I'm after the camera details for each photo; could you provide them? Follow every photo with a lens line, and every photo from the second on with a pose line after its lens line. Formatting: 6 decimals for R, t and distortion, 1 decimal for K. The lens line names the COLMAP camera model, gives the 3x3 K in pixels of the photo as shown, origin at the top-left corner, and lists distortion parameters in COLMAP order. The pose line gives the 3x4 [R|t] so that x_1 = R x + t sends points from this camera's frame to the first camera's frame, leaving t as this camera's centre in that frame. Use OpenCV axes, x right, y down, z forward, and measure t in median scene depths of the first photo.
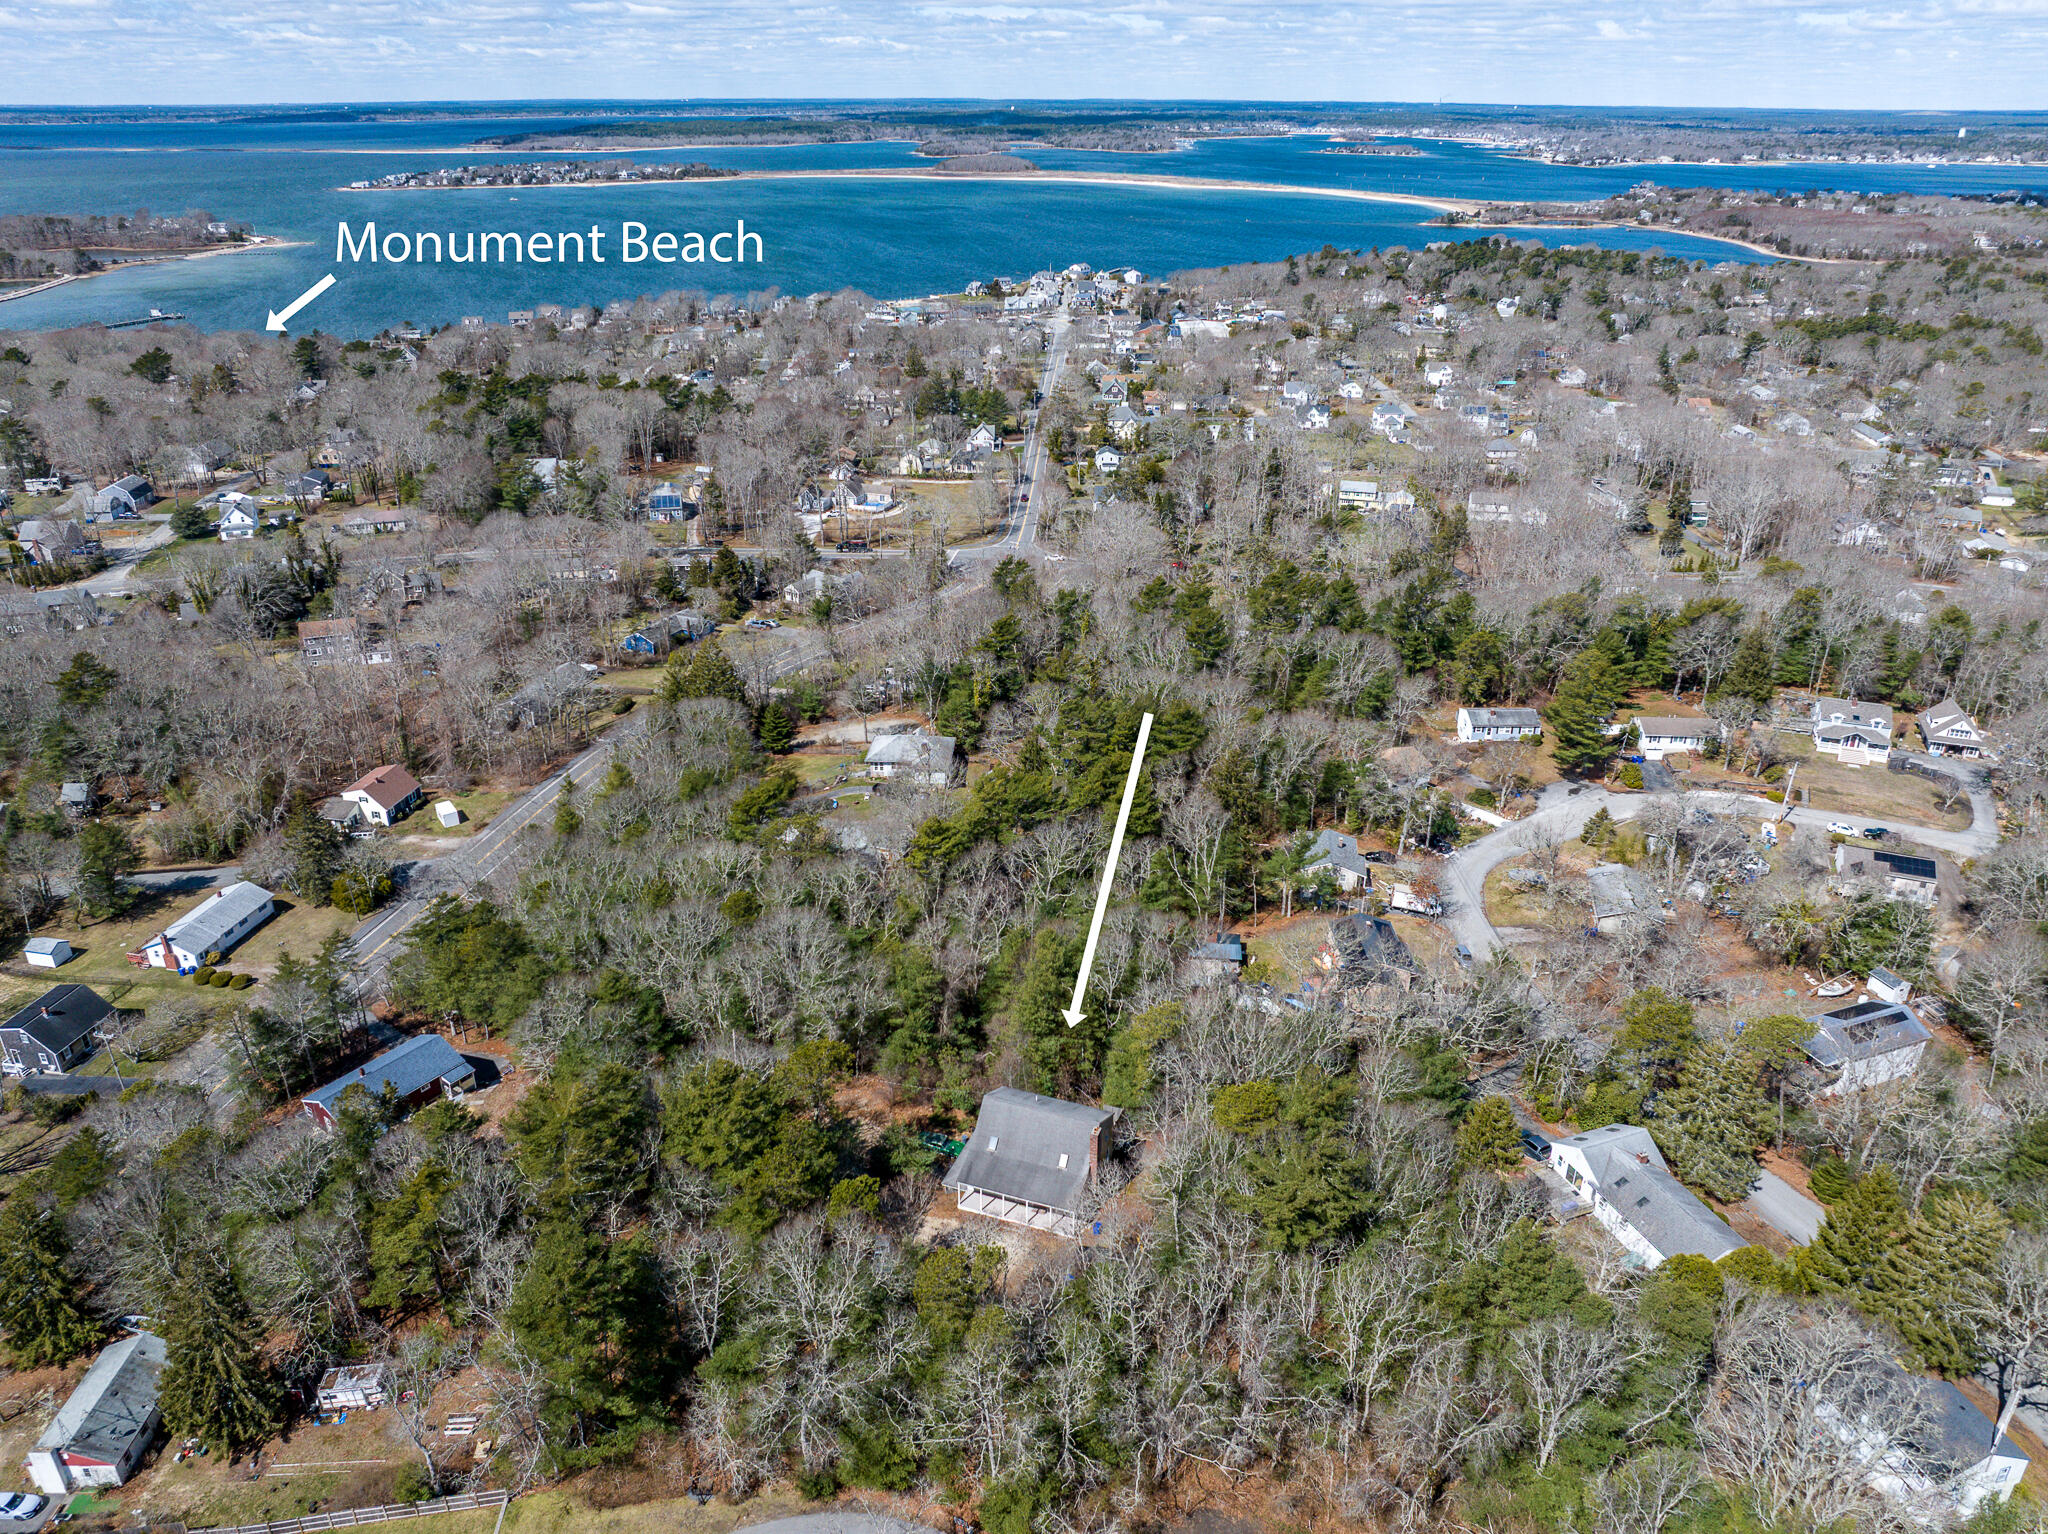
lens RADIAL K [[1452.3, 0, 1024.0], [0, 1452.3, 767.0], [0, 0, 1]] dist [-0.031191, -0.003941]
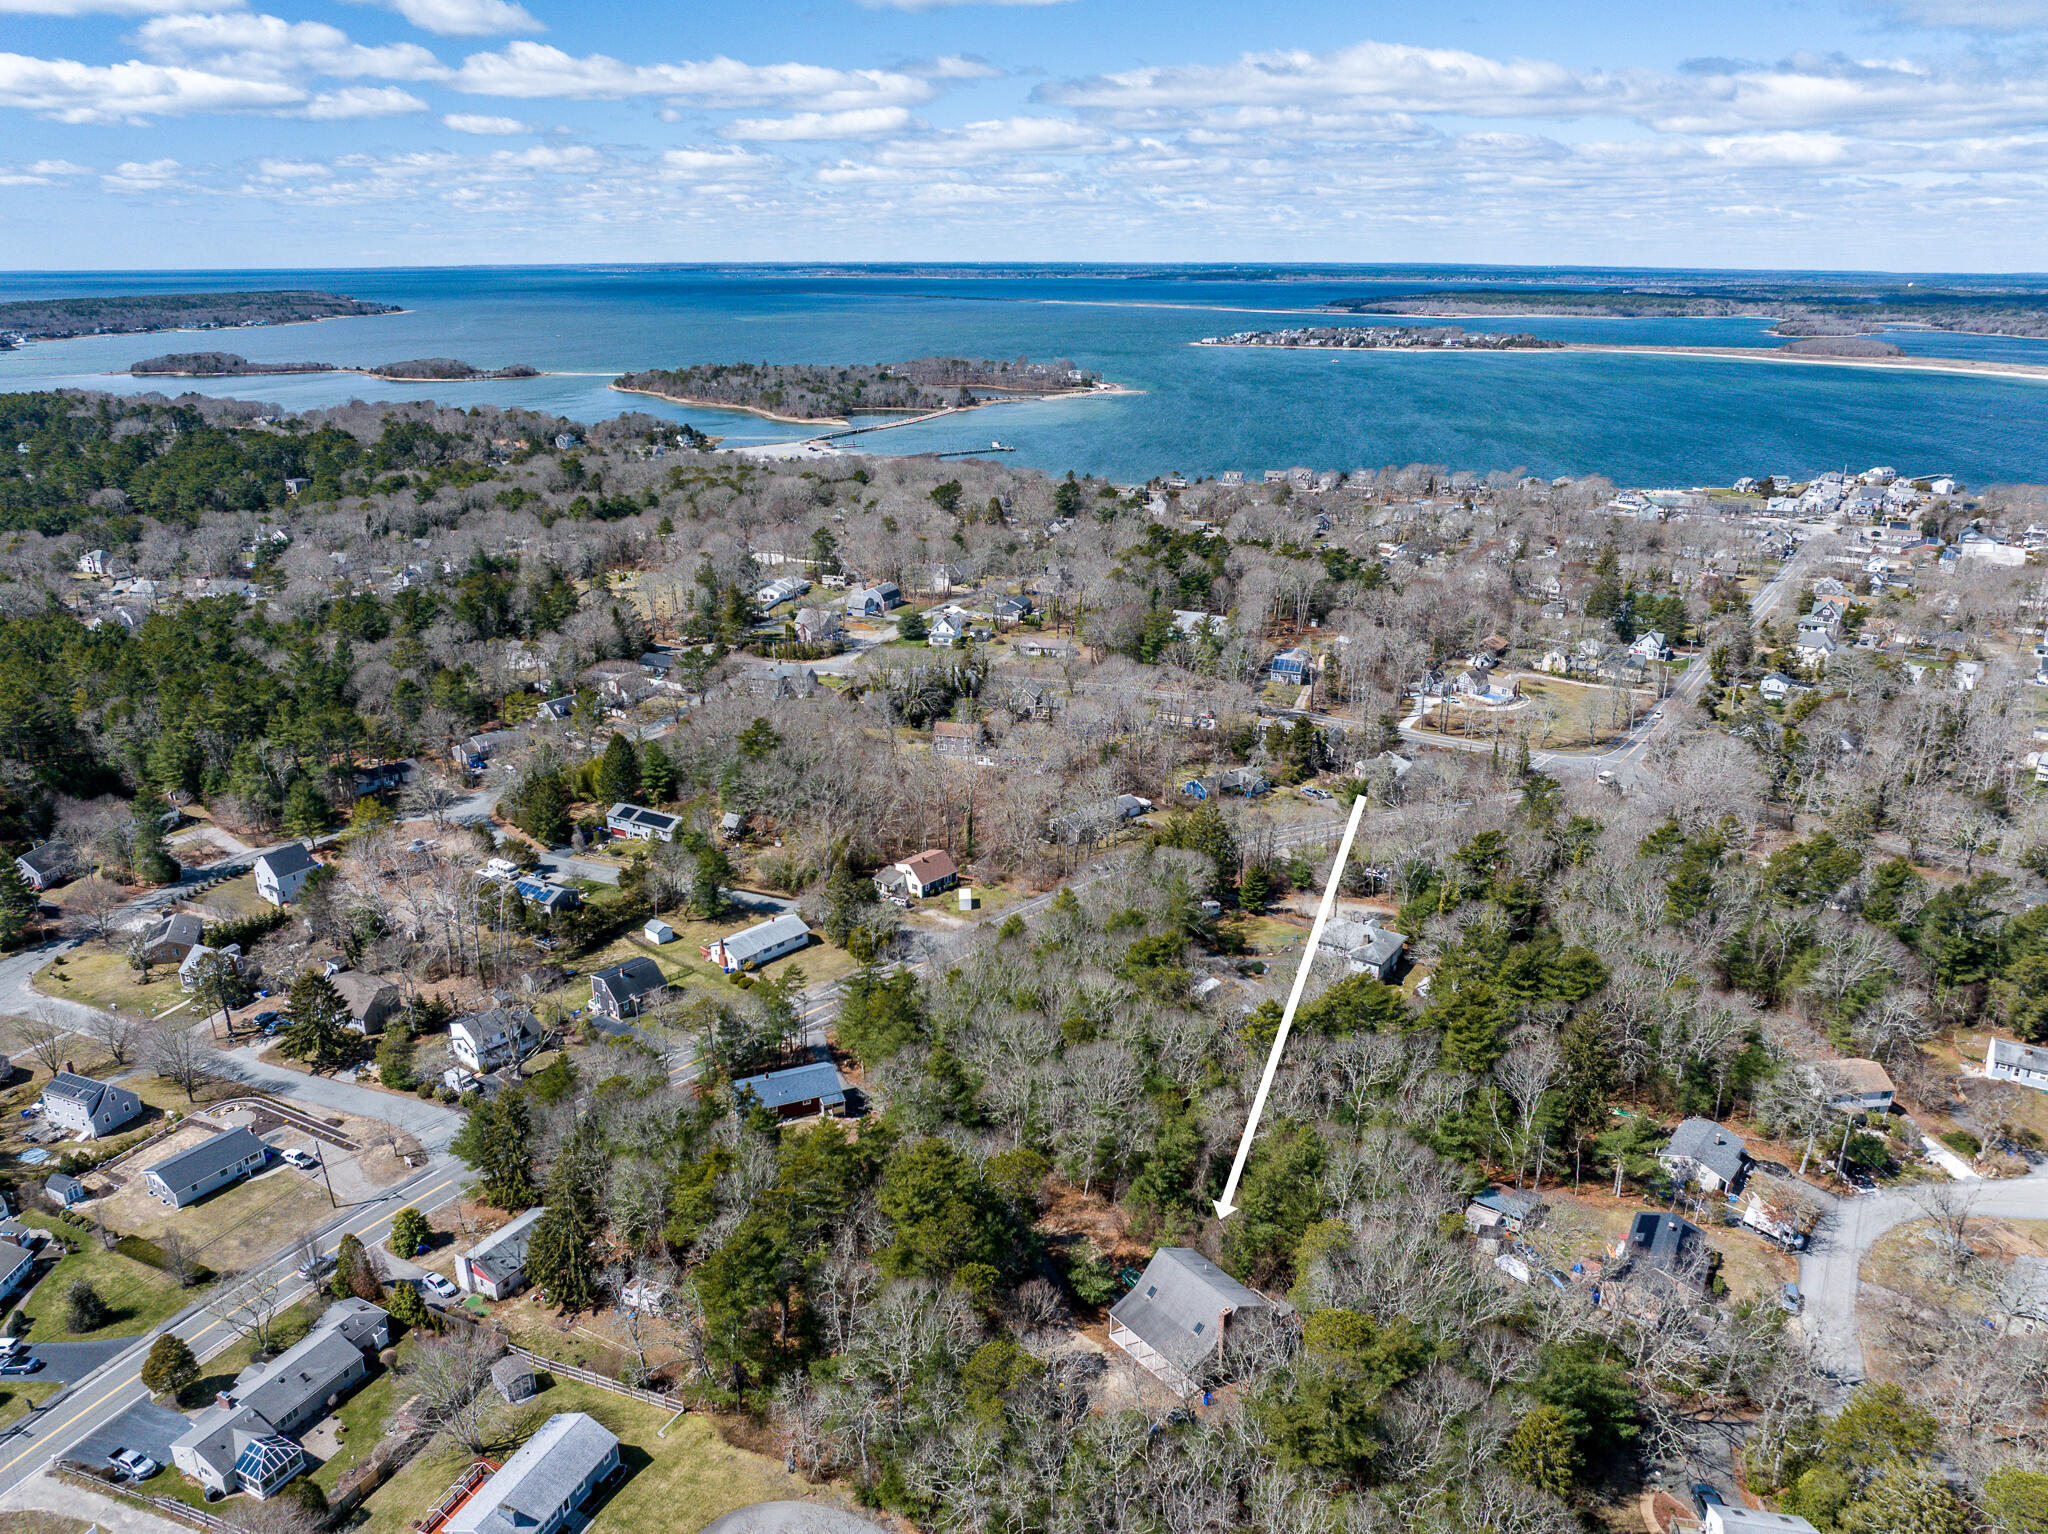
lens RADIAL K [[1452.3, 0, 1024.0], [0, 1452.3, 767.0], [0, 0, 1]] dist [-0.031191, -0.003941]
pose [[0.850495, 0.175316, -0.495906, 0.202976], [-0.222552, 0.974208, -0.037275, -0.037209], [0.476581, 0.142067, 0.867576, -0.035347]]
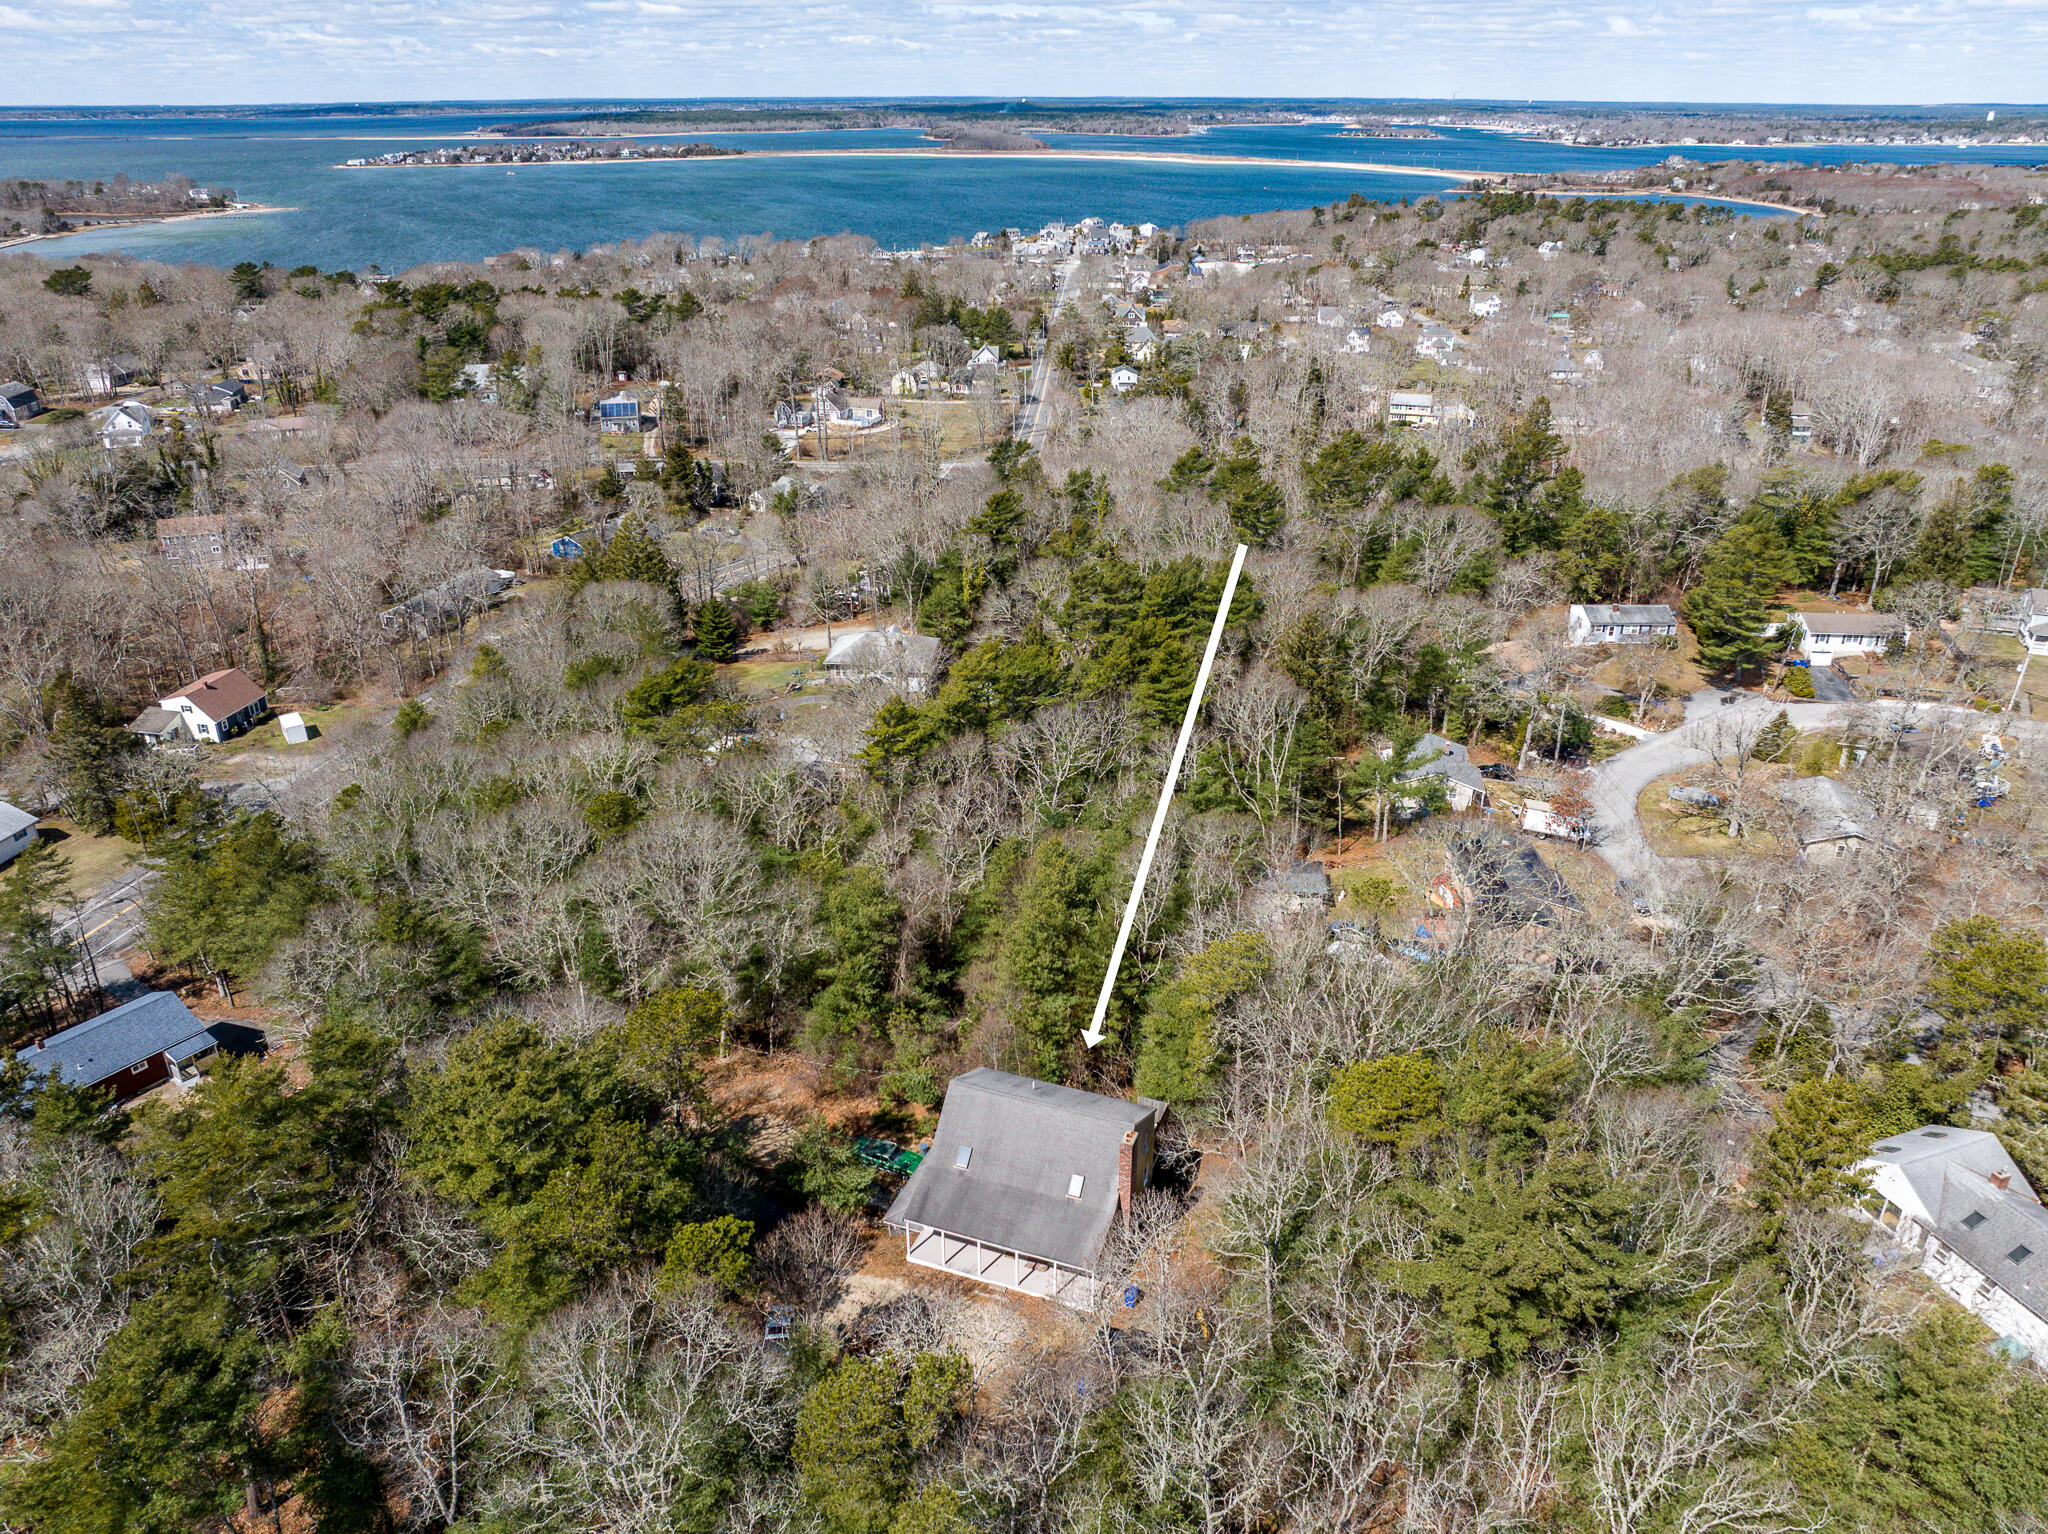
lens RADIAL K [[1442.1, 0, 1024.0], [0, 1442.1, 767.0], [0, 0, 1]] dist [-0.040758, 0.011678]
pose [[0.999969, 0.000856, -0.007834, 0.005131], [-0.000871, 0.999998, -0.001947, 0.050194], [0.007832, 0.001953, 0.999967, 0.205514]]
